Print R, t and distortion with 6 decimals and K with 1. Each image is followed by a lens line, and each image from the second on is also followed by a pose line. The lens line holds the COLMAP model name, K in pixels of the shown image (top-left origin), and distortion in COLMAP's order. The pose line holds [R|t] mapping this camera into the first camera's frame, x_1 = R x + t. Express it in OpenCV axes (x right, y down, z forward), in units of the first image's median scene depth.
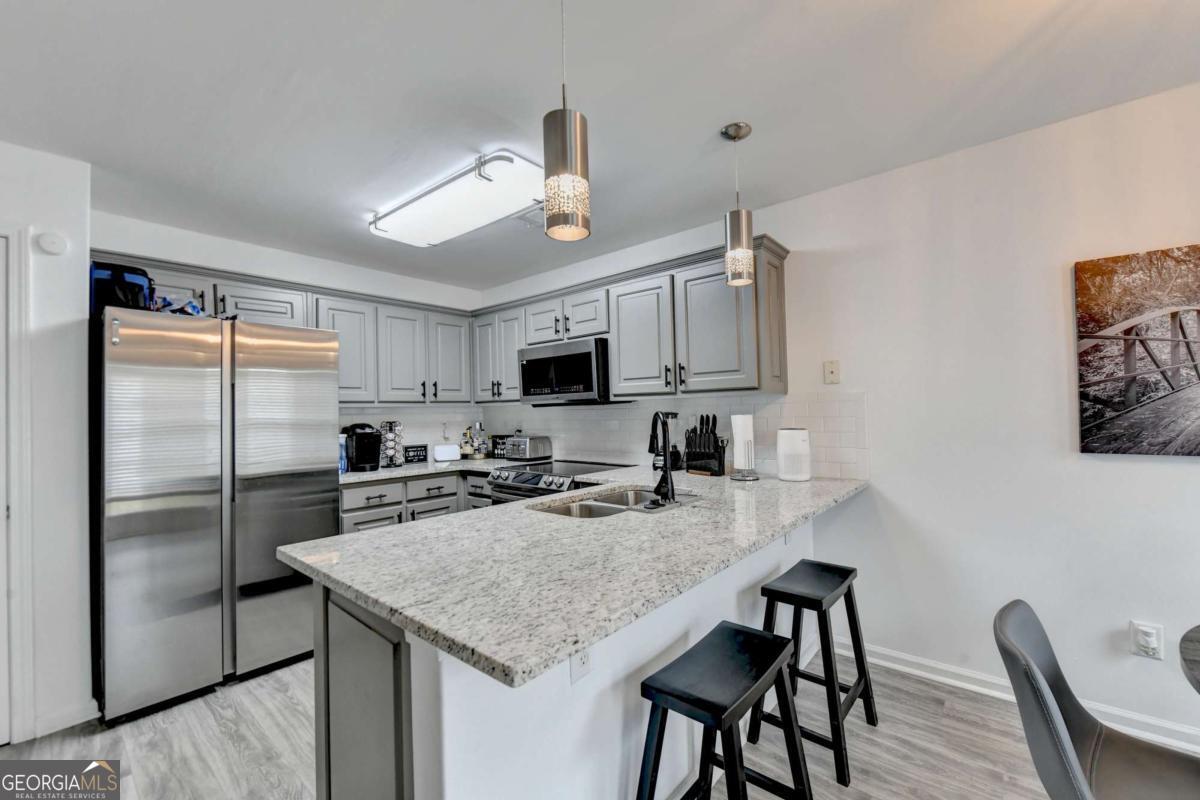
lens RADIAL K [[487.6, 0, 621.4], [0, 487.6, 400.7], [0, 0, 1]] dist [-0.008594, -0.000897]
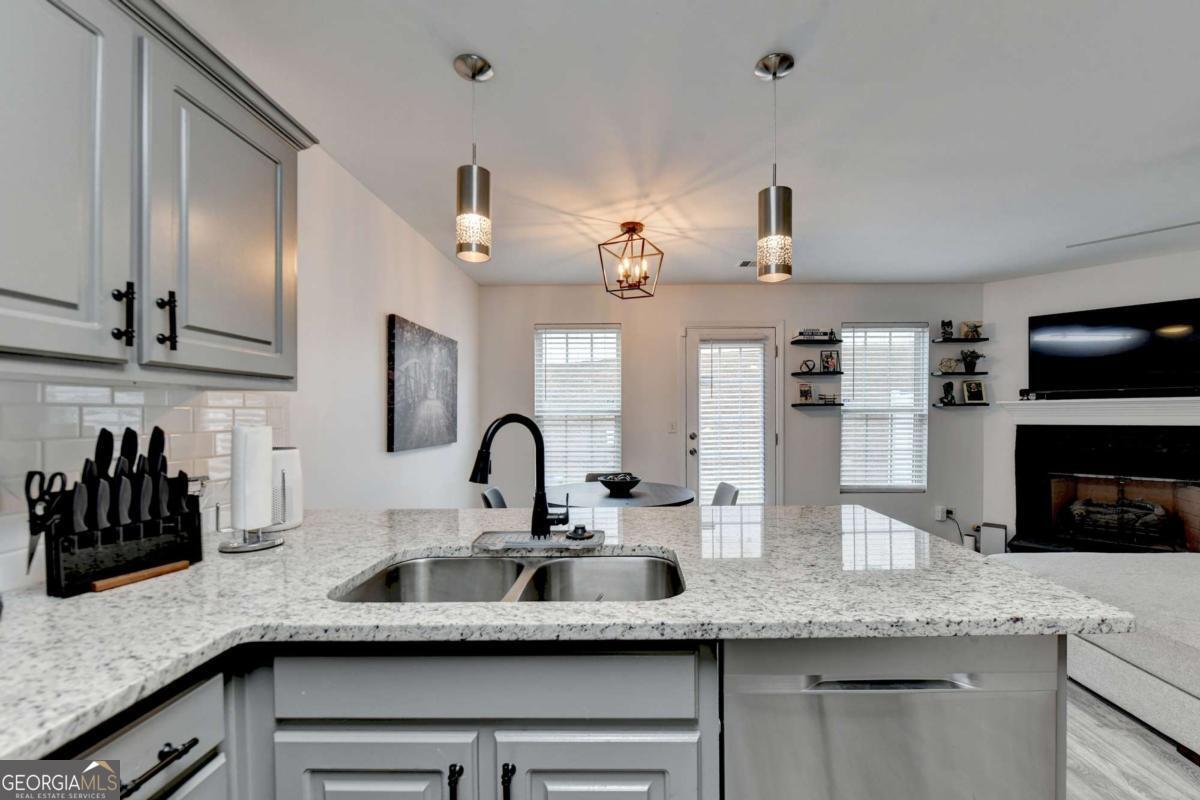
lens RADIAL K [[487.6, 0, 624.1], [0, 487.6, 419.3], [0, 0, 1]] dist [-0.008594, -0.000897]
pose [[-0.623314, 0.017539, 0.781775, -0.422903], [0.002757, 0.999792, -0.020232, 0.034455], [-0.781967, -0.010455, -0.623233, 1.020666]]
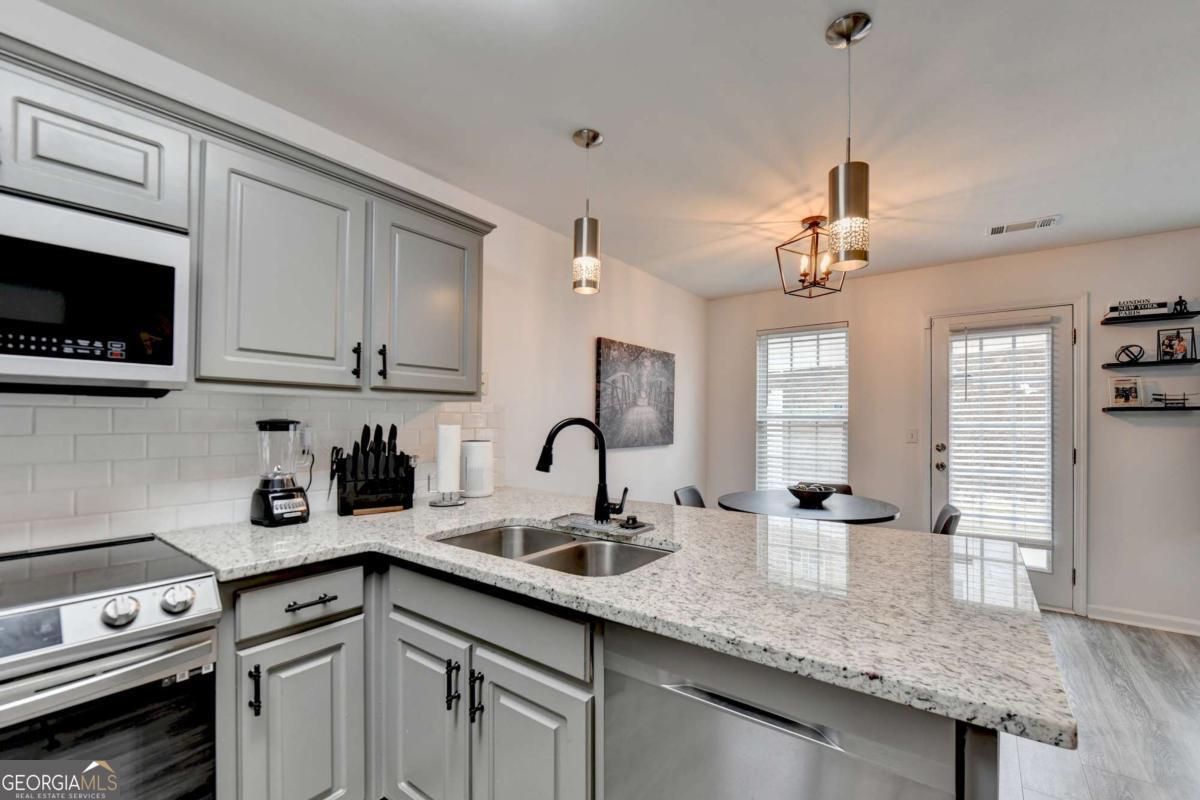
lens RADIAL K [[487.6, 0, 630.9], [0, 487.6, 416.3], [0, 0, 1]] dist [-0.008594, -0.000897]
pose [[-0.069483, 0.030776, 0.997108, -0.587941], [-0.022338, 0.999225, -0.032398, 0.034992], [-0.997333, -0.024524, -0.068741, 0.758761]]
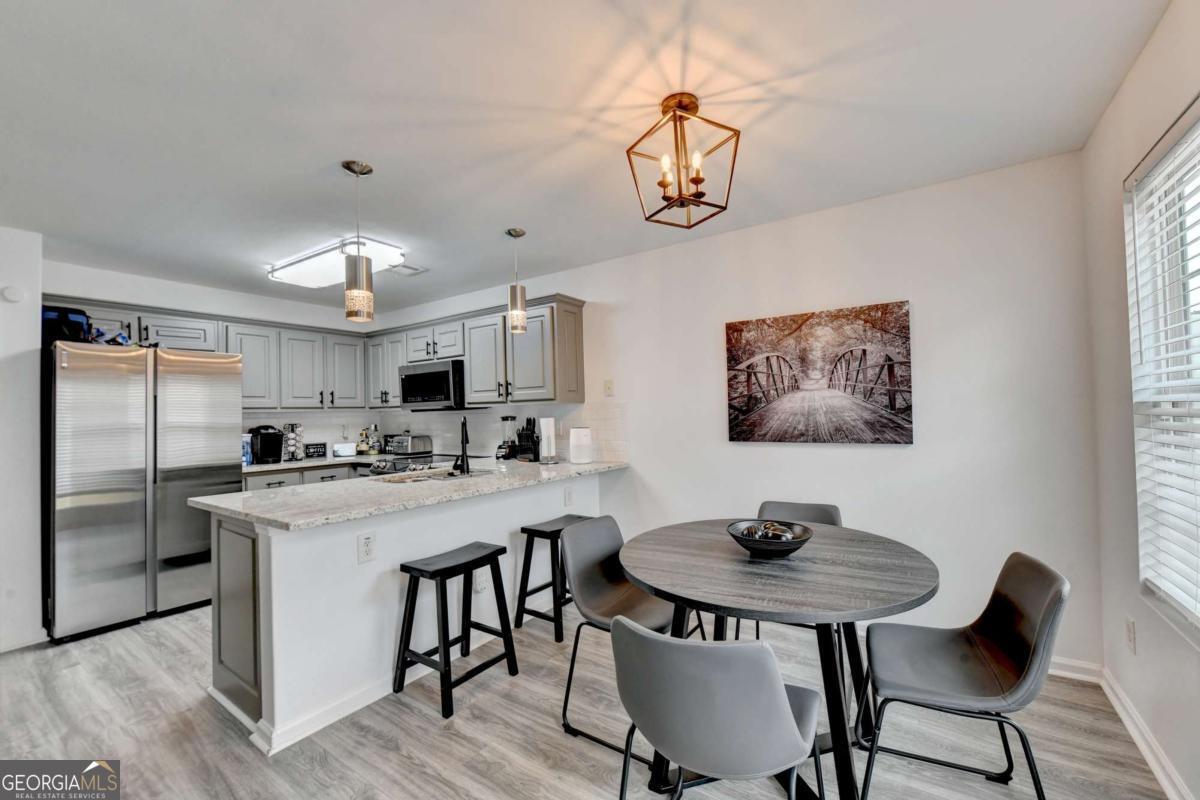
lens RADIAL K [[487.6, 0, 623.9], [0, 487.6, 400.3], [0, 0, 1]] dist [-0.008594, -0.000897]
pose [[0.994437, 0.001012, 0.105326, 0.324956], [-0.000494, 0.999988, -0.004937, -0.015267], [-0.105330, 0.004858, 0.994425, -0.437114]]
